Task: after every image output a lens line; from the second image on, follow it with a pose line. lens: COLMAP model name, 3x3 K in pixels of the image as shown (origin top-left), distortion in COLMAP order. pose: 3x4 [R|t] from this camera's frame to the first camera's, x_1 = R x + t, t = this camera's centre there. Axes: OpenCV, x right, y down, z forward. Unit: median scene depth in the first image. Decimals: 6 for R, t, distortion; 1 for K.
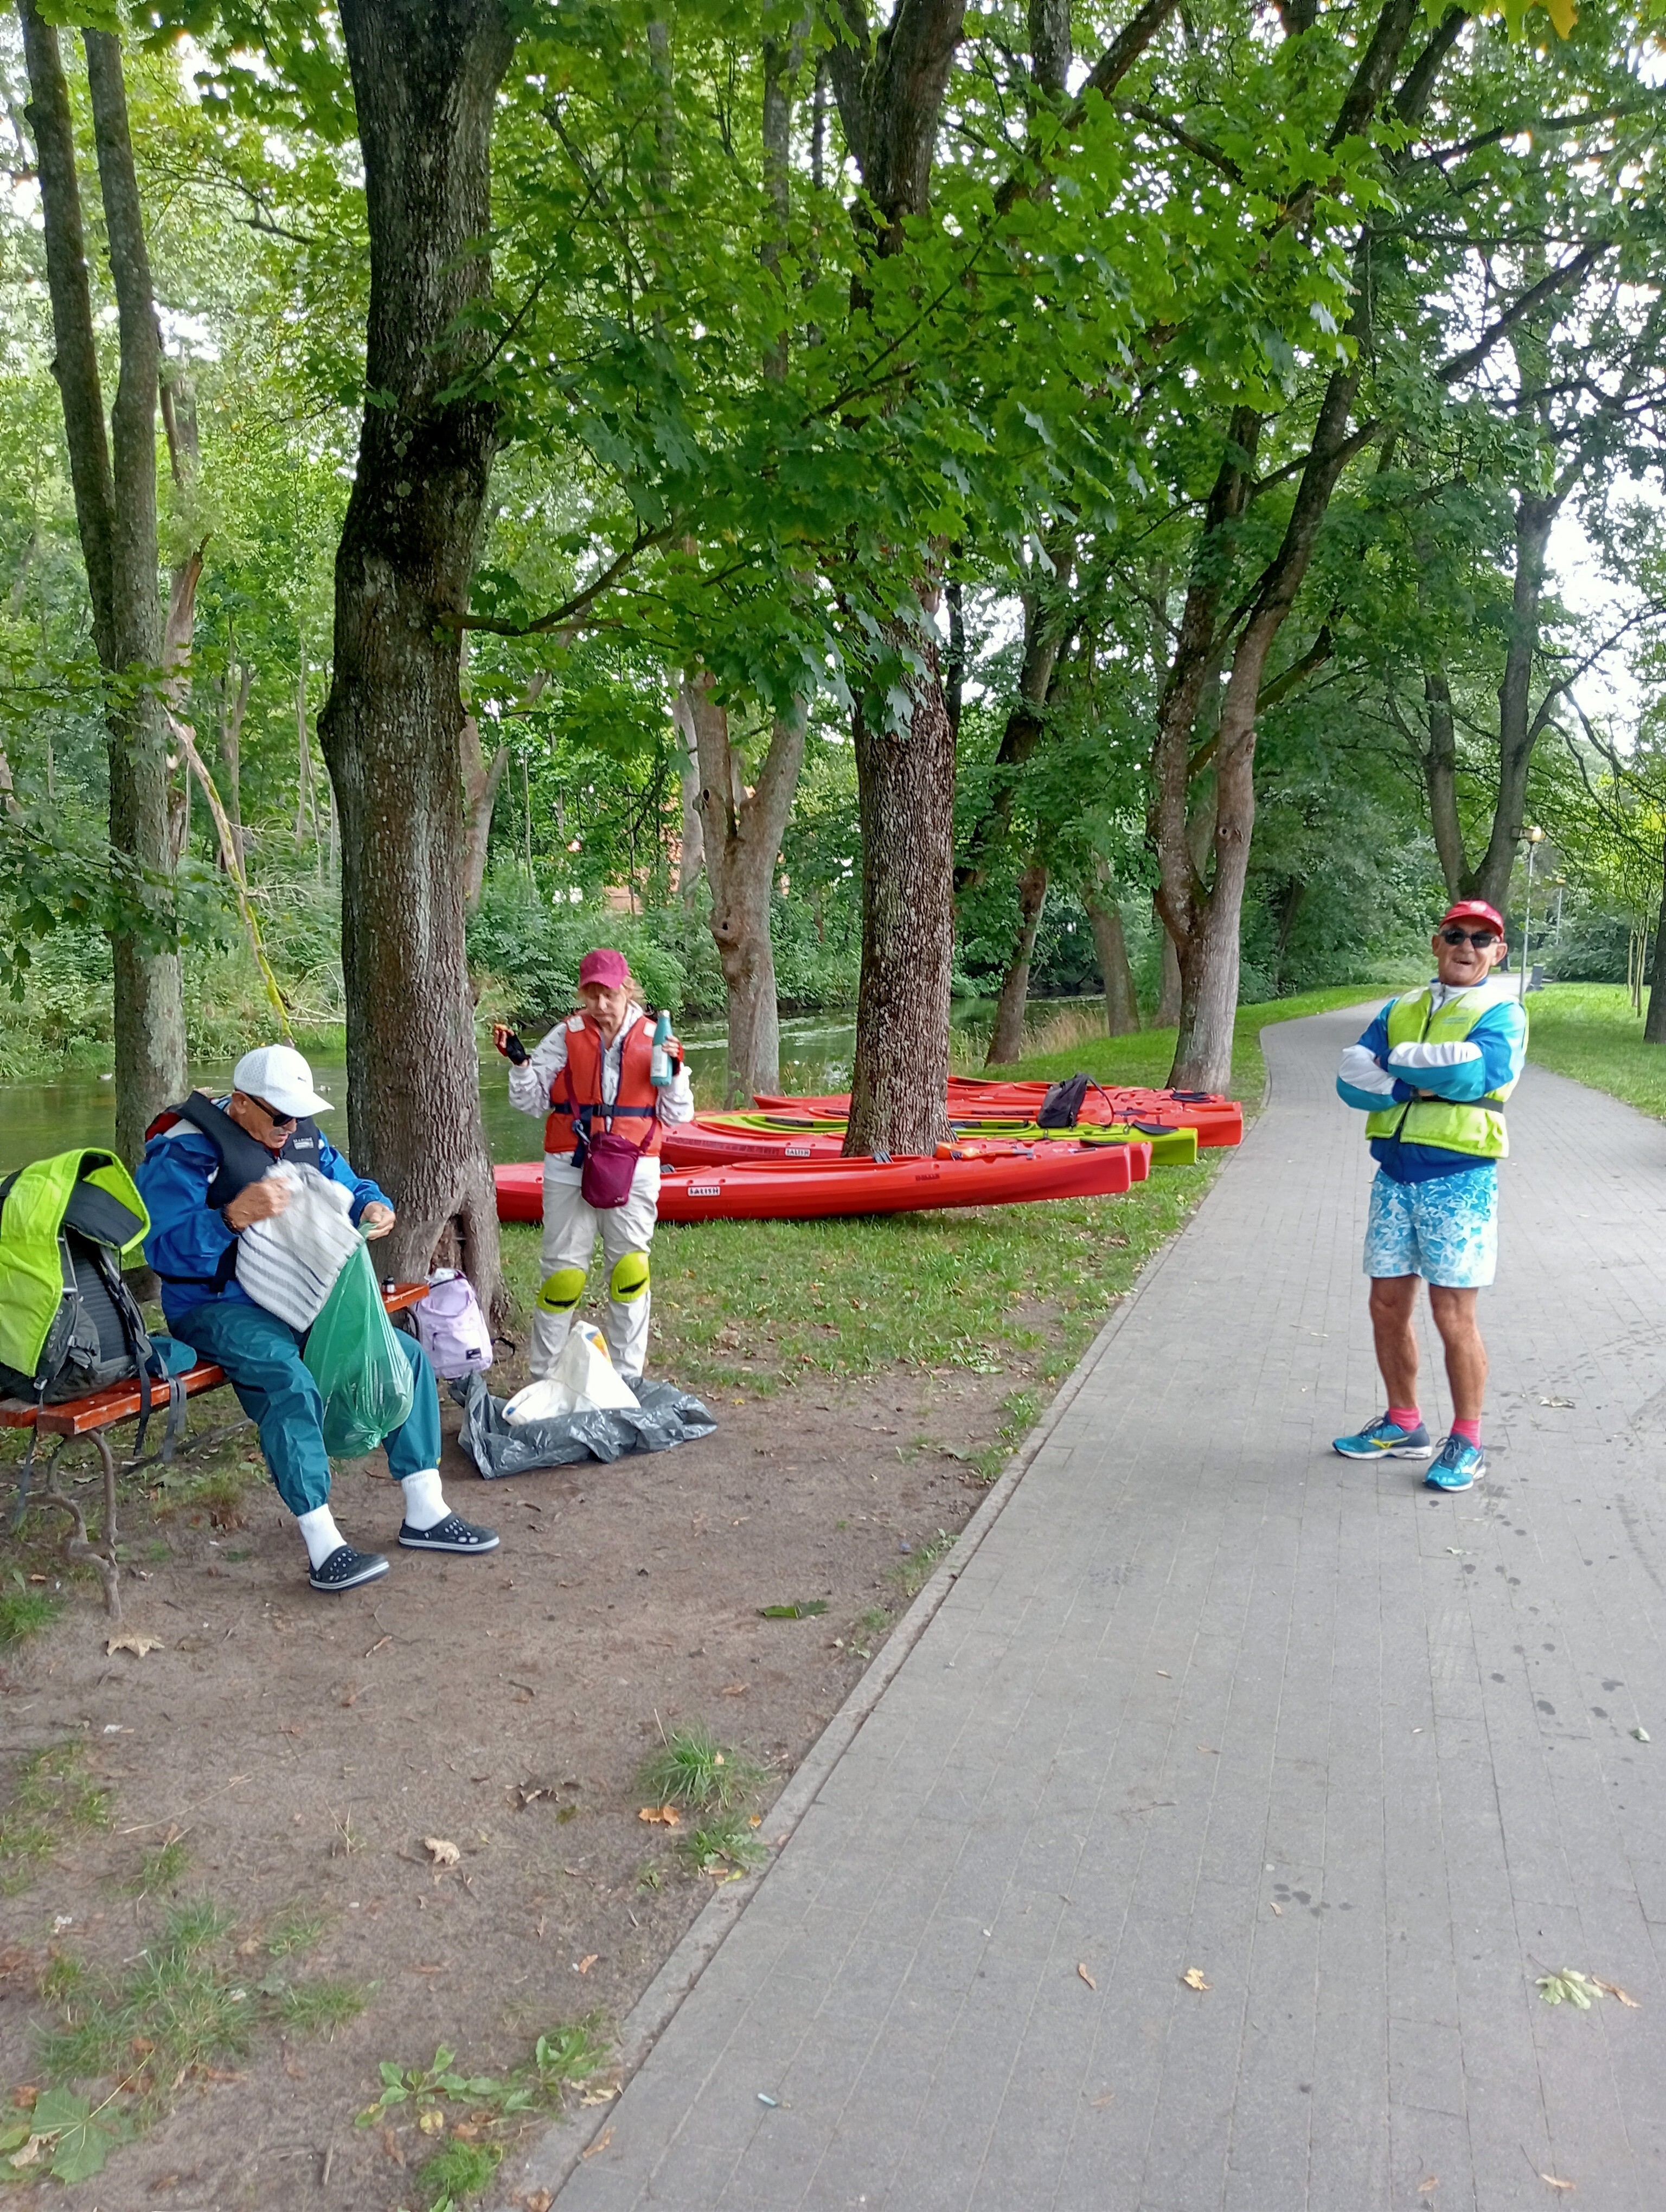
lens RADIAL K [[1770.7, 0, 793.8], [0, 1770.7, 1106.0], [0, 0, 1]] dist [0.117573, -0.188685]
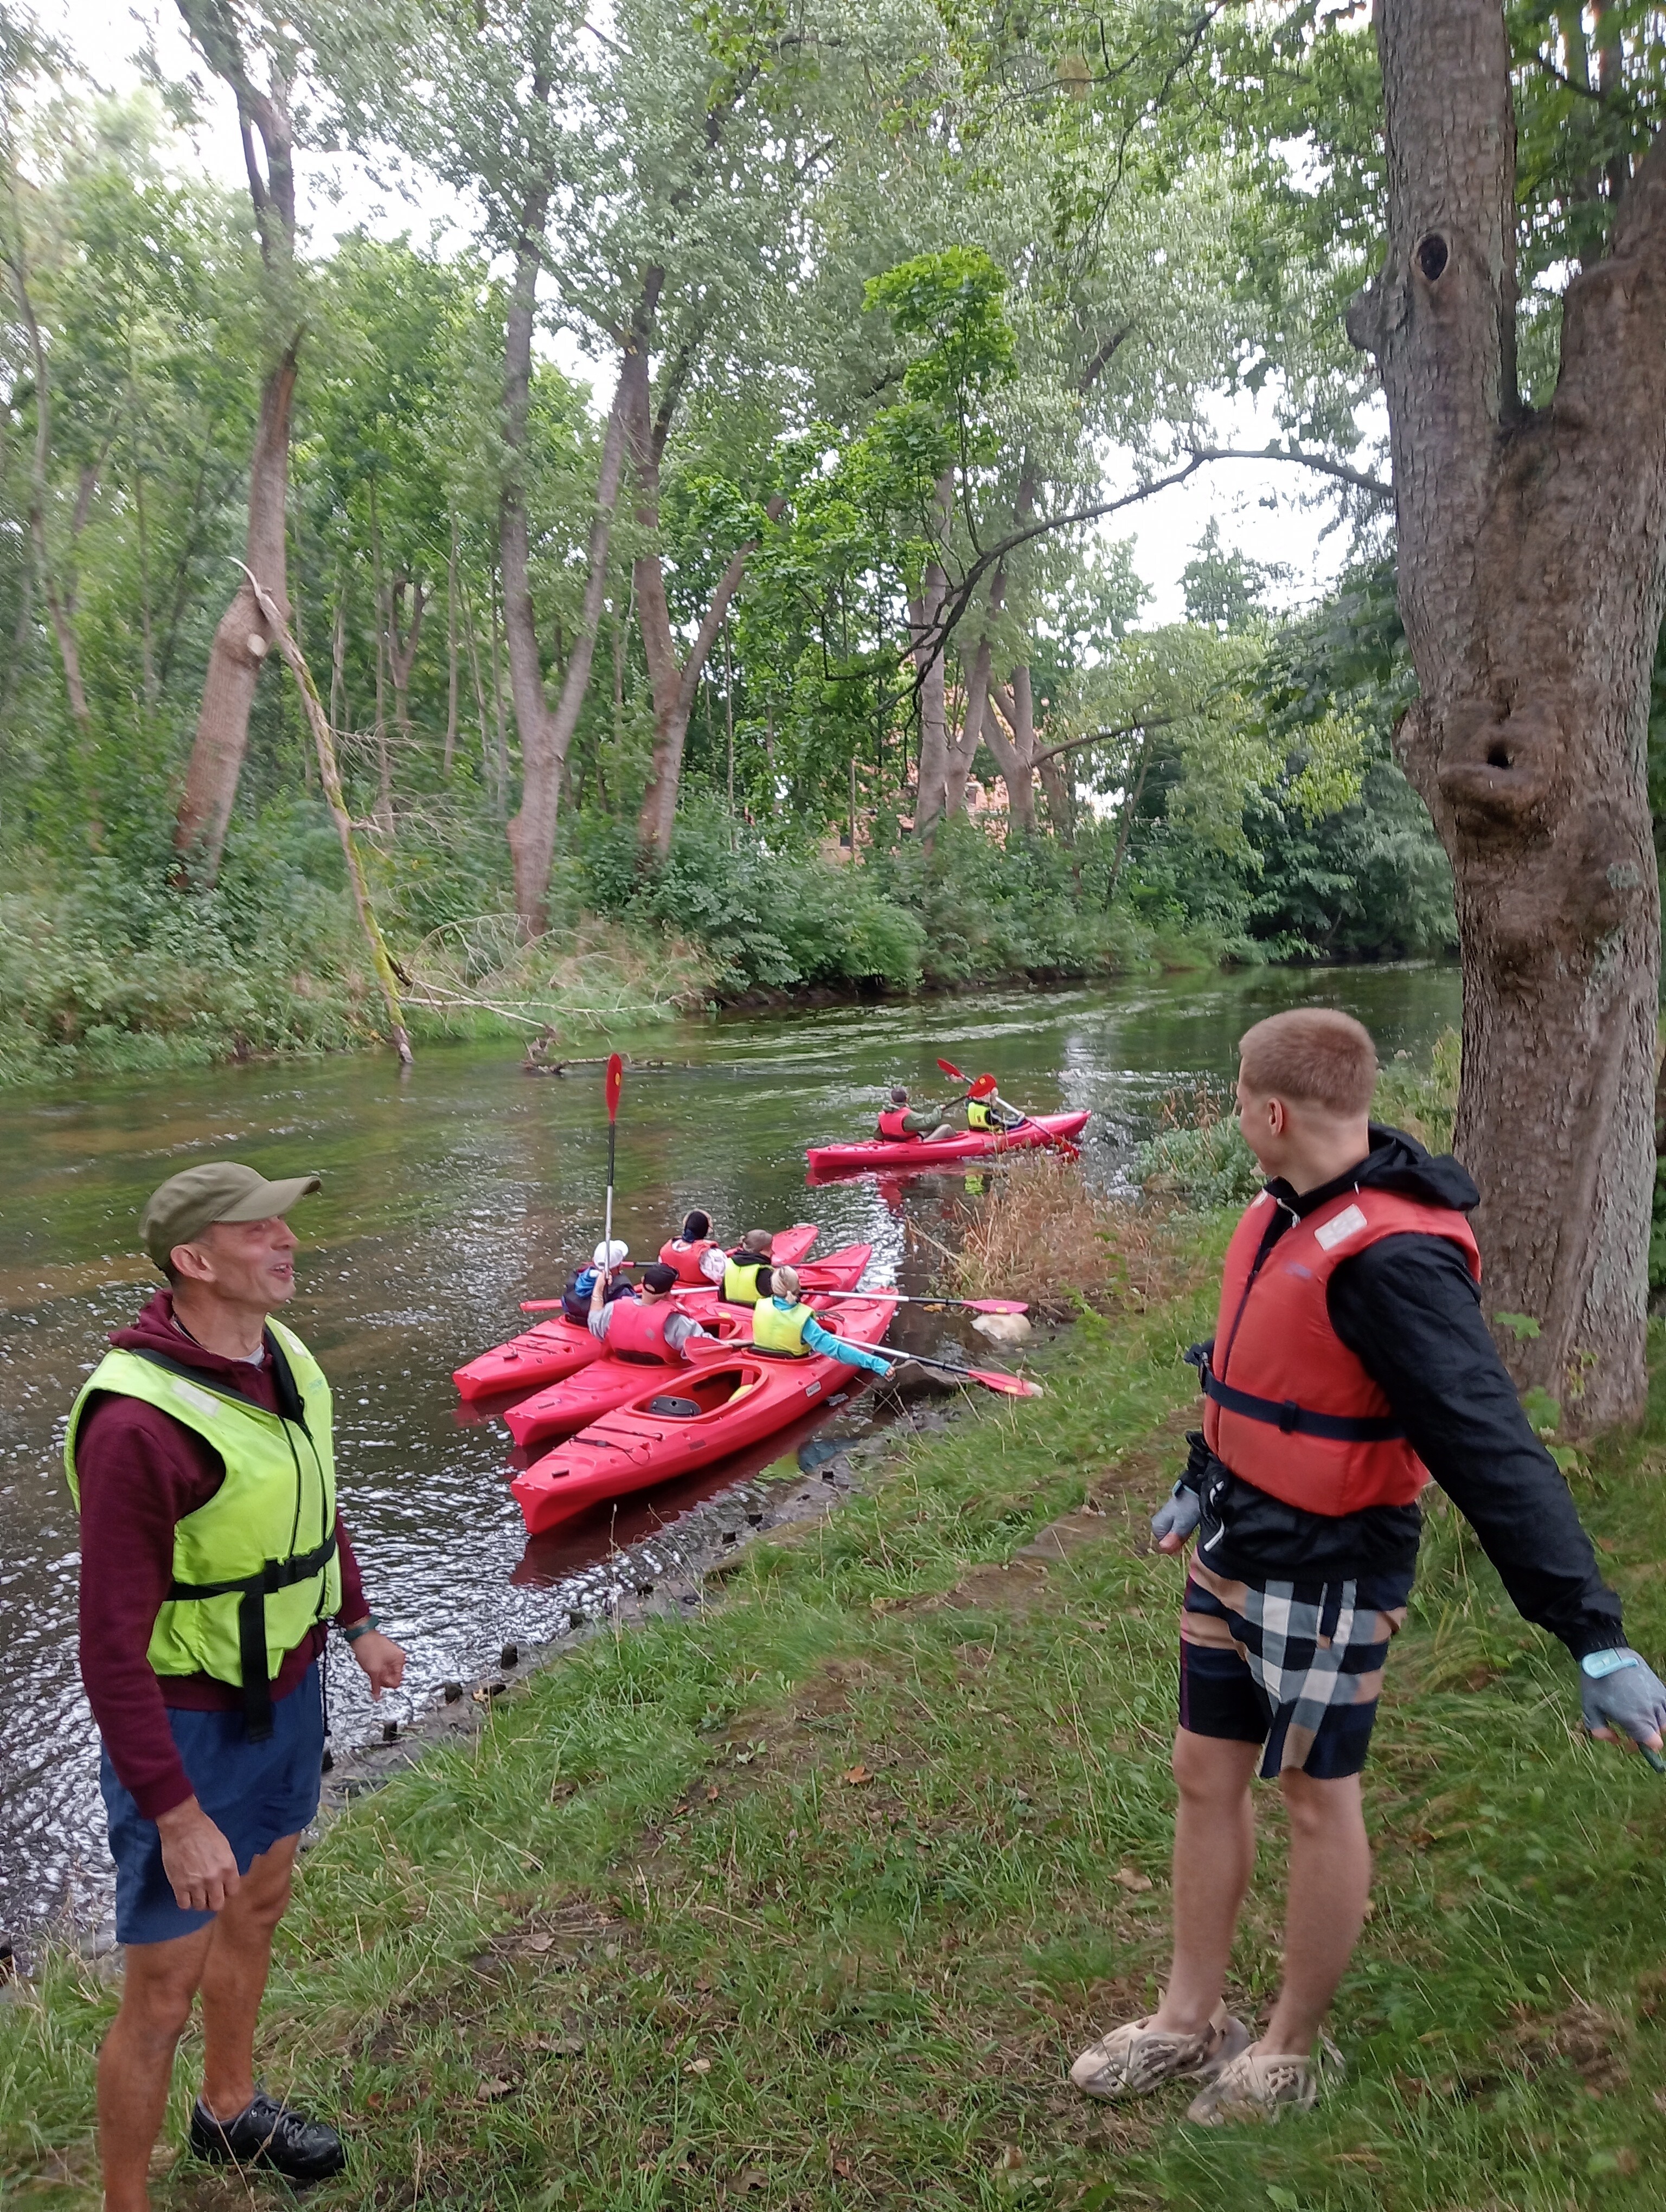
lens RADIAL K [[1770.7, 0, 793.8], [0, 1770.7, 1106.0], [0, 0, 1]] dist [0.117573, -0.188685]
pose [[0.993907, 0.011276, -0.109641, -0.036054], [-0.008996, 0.999733, 0.021266, -0.017291], [0.109852, -0.020150, 0.993744, 0.230799]]
